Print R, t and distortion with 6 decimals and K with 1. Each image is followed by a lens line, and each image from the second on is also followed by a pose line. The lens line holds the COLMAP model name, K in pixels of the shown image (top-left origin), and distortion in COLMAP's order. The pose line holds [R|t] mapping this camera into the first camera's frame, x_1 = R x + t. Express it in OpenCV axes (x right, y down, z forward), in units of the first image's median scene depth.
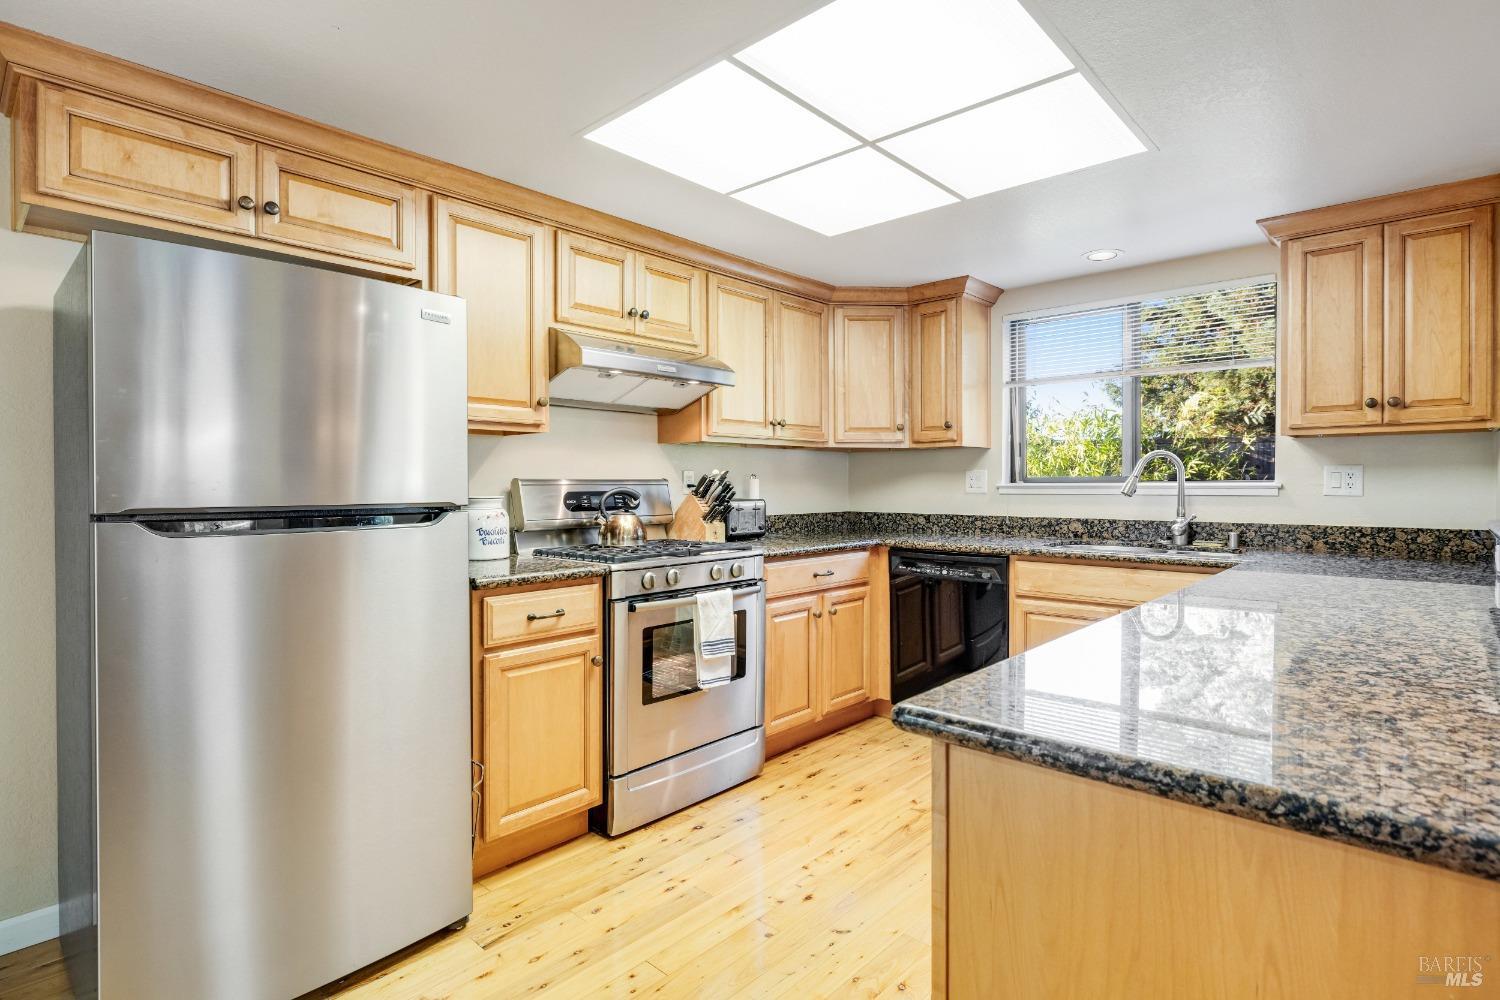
lens RADIAL K [[756.3, 0, 750.5], [0, 756.3, 495.4], [0, 0, 1]] dist [-0.006532, -0.000696]
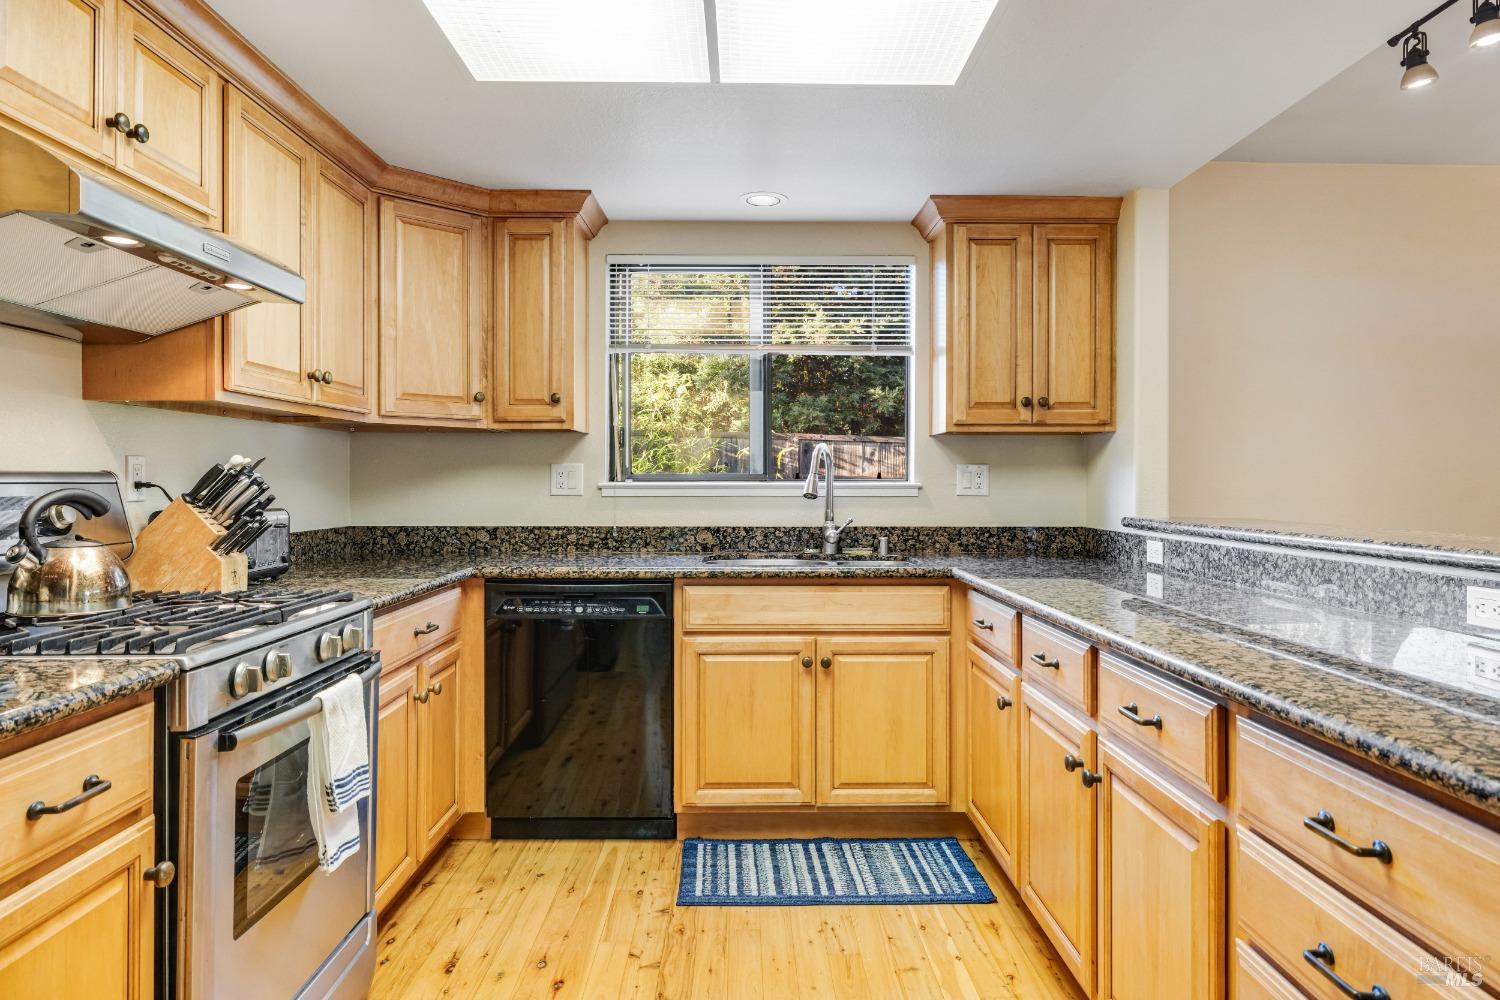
lens RADIAL K [[974.9, 0, 751.0], [0, 974.9, 488.4], [0, 0, 1]] dist [-0.002283, 0.001962]
pose [[0.727550, -0.001746, 0.686053, -0.254893], [0.008391, 0.999945, -0.006353, -0.002891], [-0.686004, 0.010379, 0.727524, 0.249907]]
